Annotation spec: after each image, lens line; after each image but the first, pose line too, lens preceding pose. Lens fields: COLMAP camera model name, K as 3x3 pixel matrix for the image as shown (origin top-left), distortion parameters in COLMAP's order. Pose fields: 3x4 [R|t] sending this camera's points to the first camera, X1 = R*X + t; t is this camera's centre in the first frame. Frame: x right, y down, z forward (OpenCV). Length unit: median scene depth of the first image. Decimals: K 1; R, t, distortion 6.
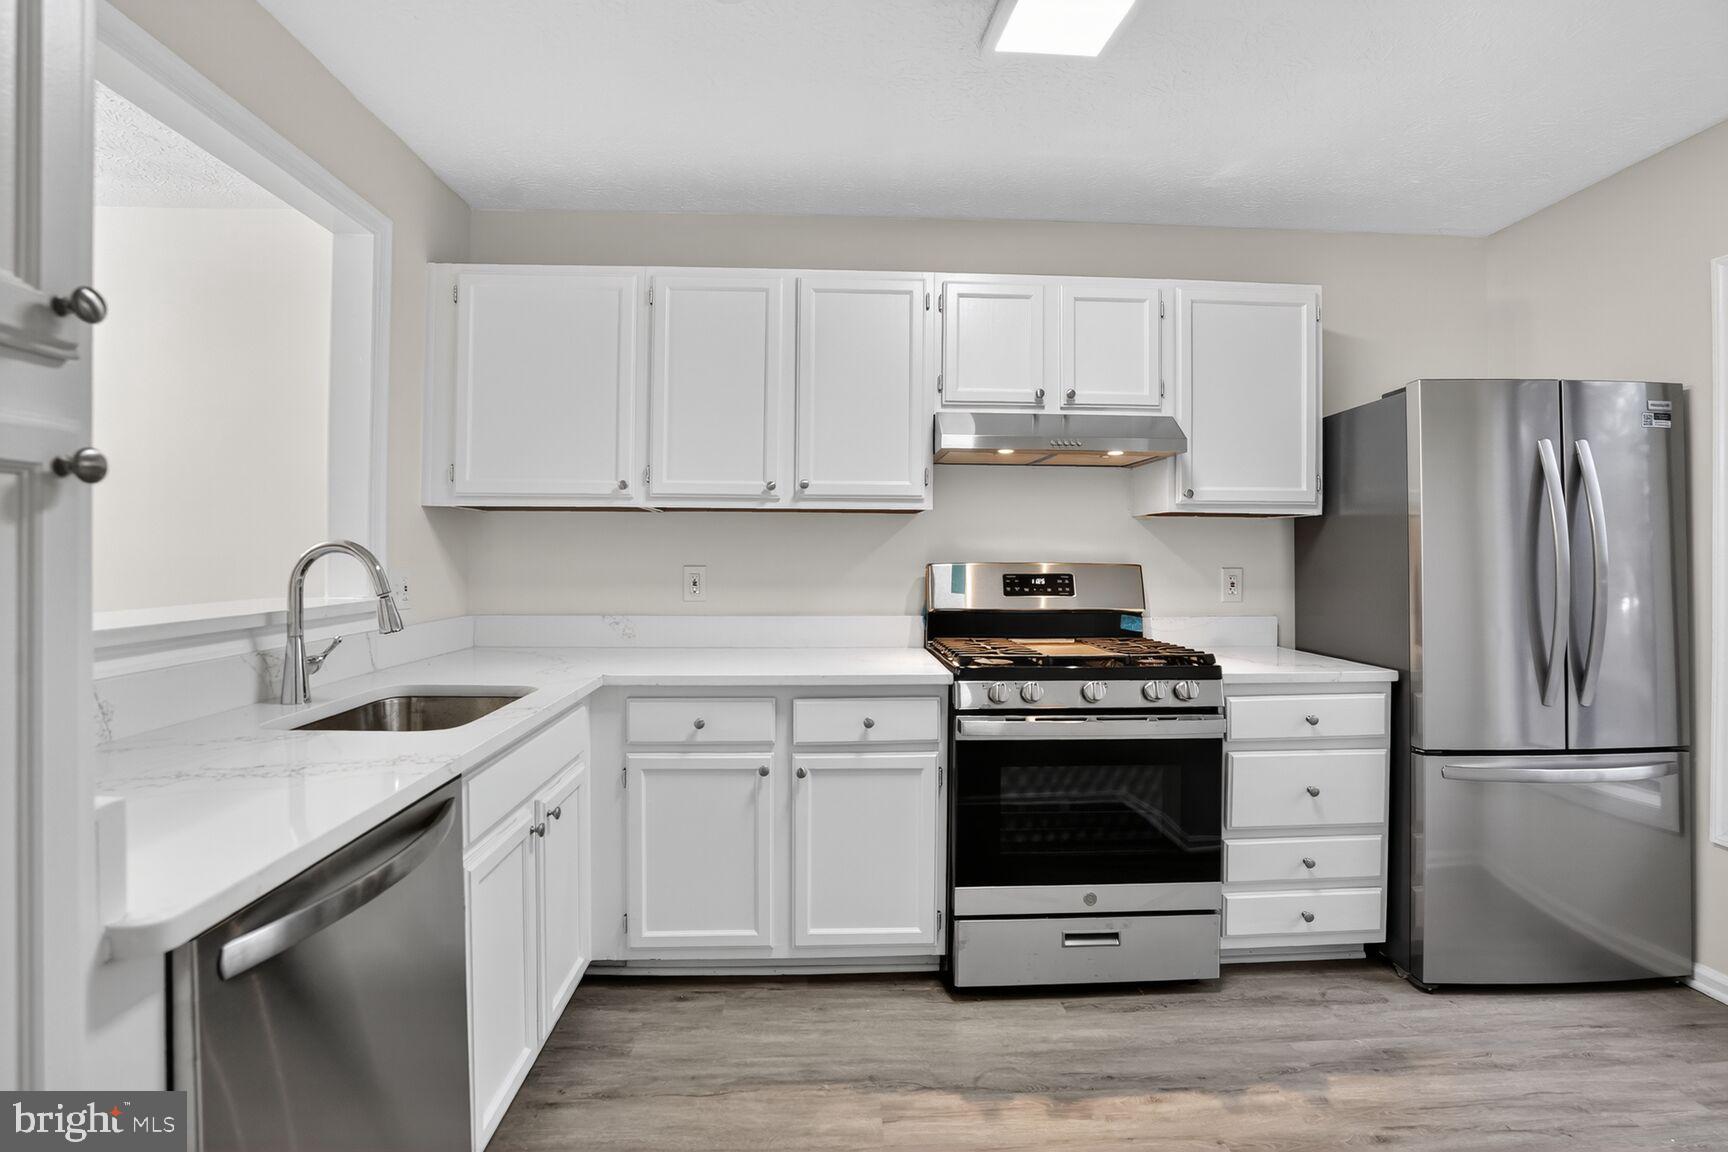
lens RADIAL K [[808.6, 0, 864.6], [0, 808.6, 567.8], [0, 0, 1]] dist [-0.036550, 0.001108]
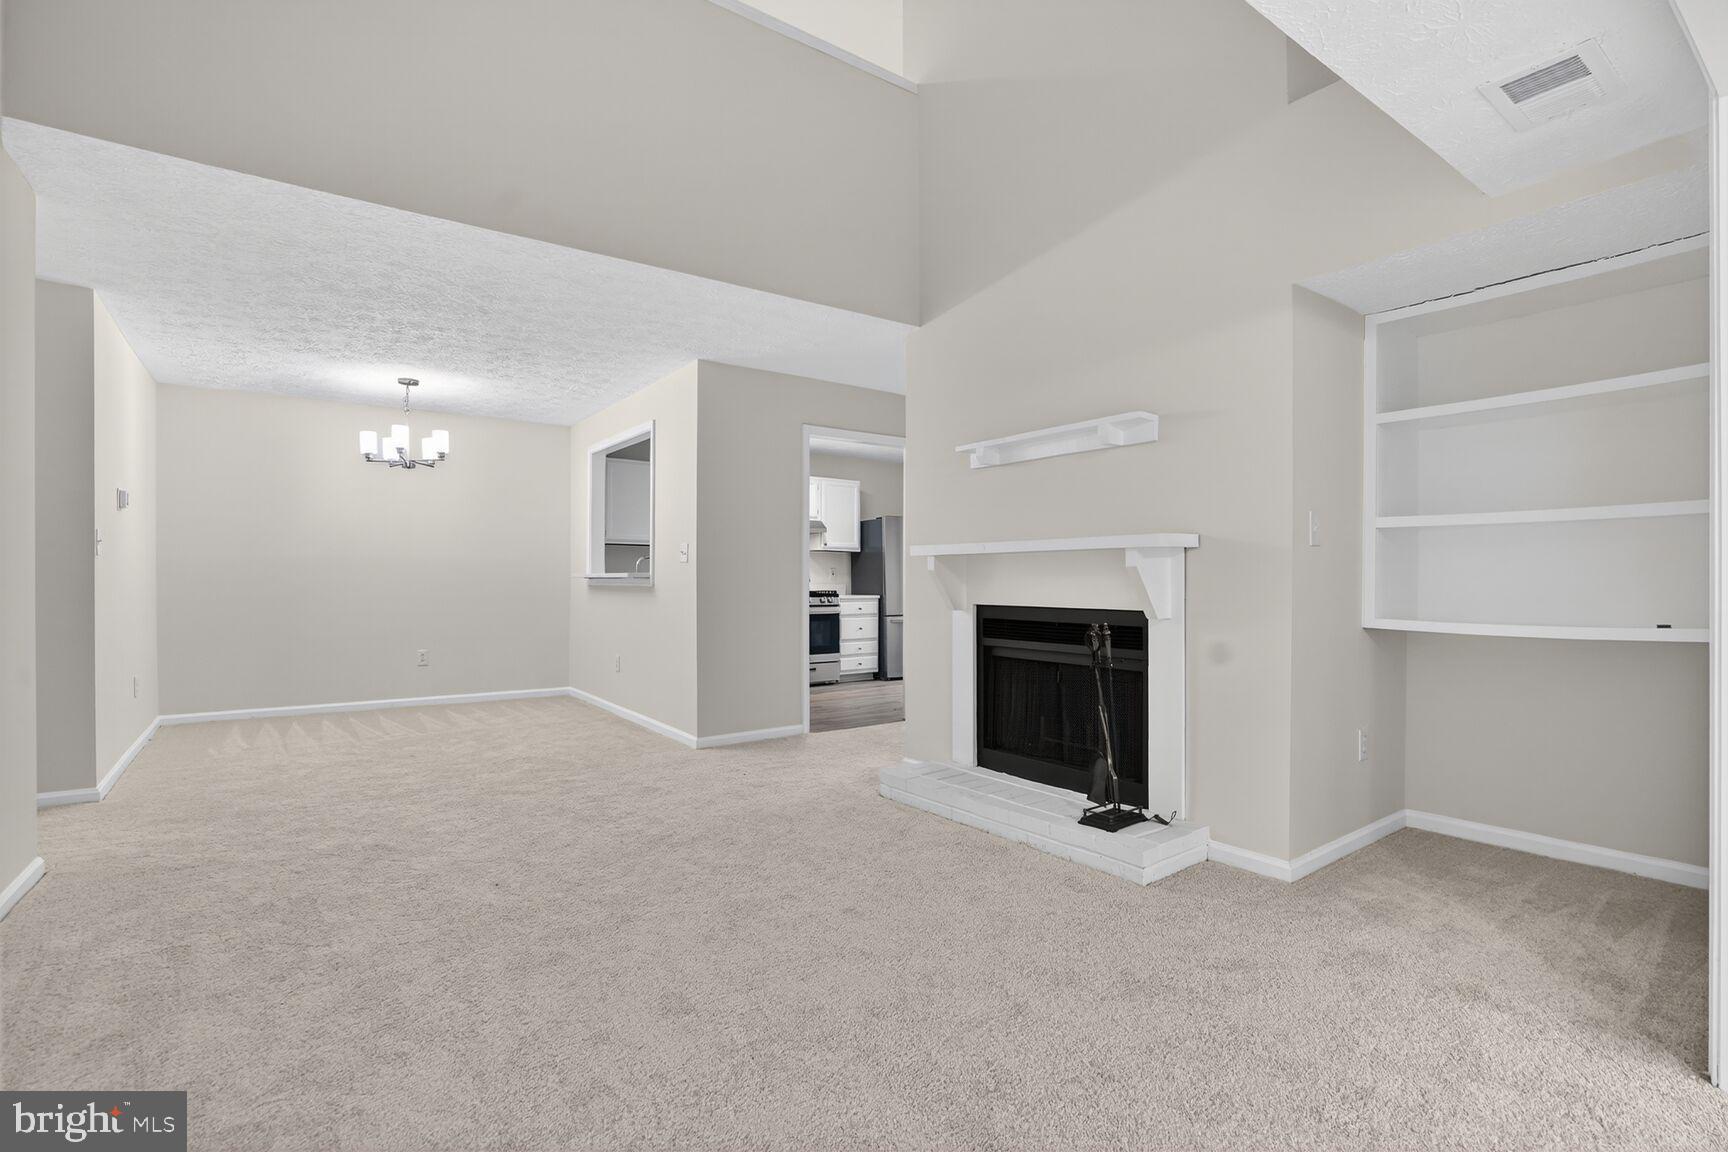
lens RADIAL K [[808.6, 0, 866.4], [0, 808.6, 589.2], [0, 0, 1]] dist [-0.036550, 0.001108]
pose [[0.838281, -0.005182, 0.545214, -1.401300], [0.003906, 0.999986, 0.003499, 0.087291], [-0.545224, -0.000803, 0.838290, -2.070692]]
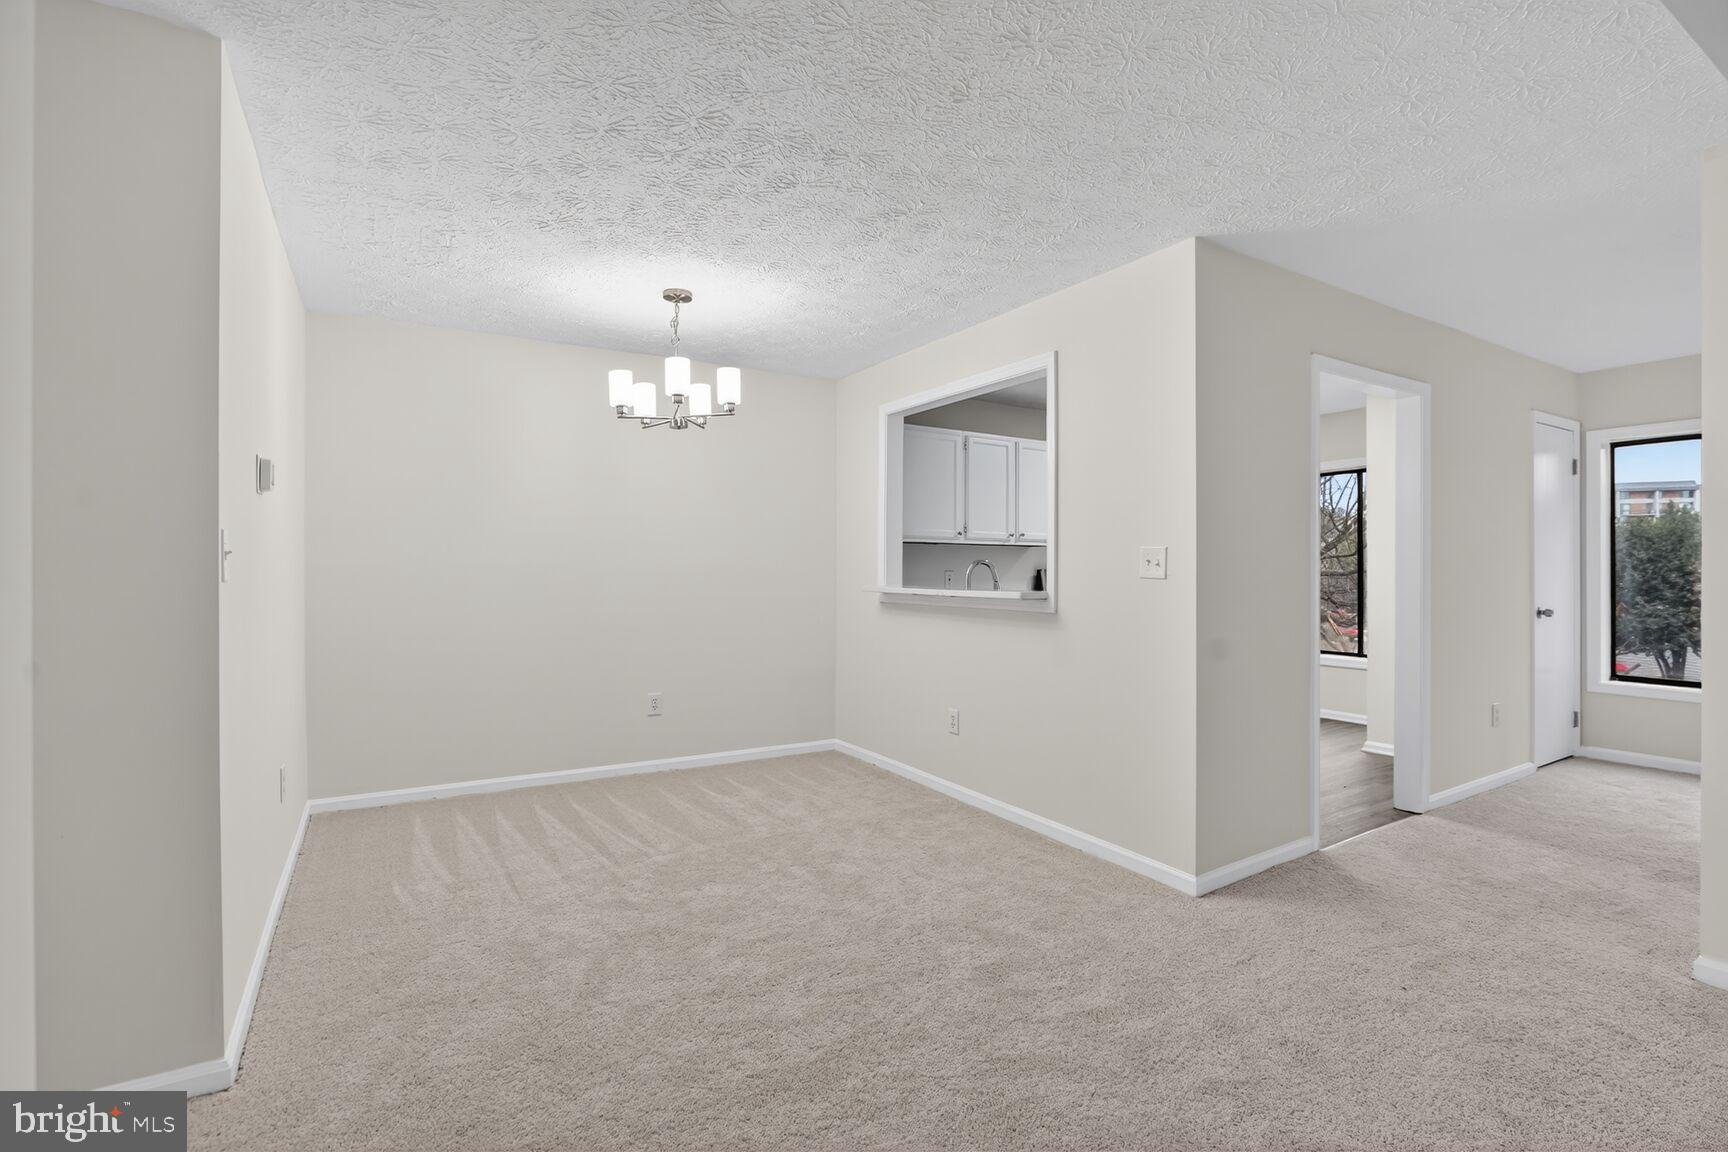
lens RADIAL K [[808.6, 0, 870.6], [0, 808.6, 577.7], [0, 0, 1]] dist [-0.036550, 0.001108]
pose [[0.882604, -0.003191, 0.470106, -1.651863], [0.003365, 0.999994, 0.000471, 0.014816], [-0.470104, 0.001166, 0.882610, -0.861052]]
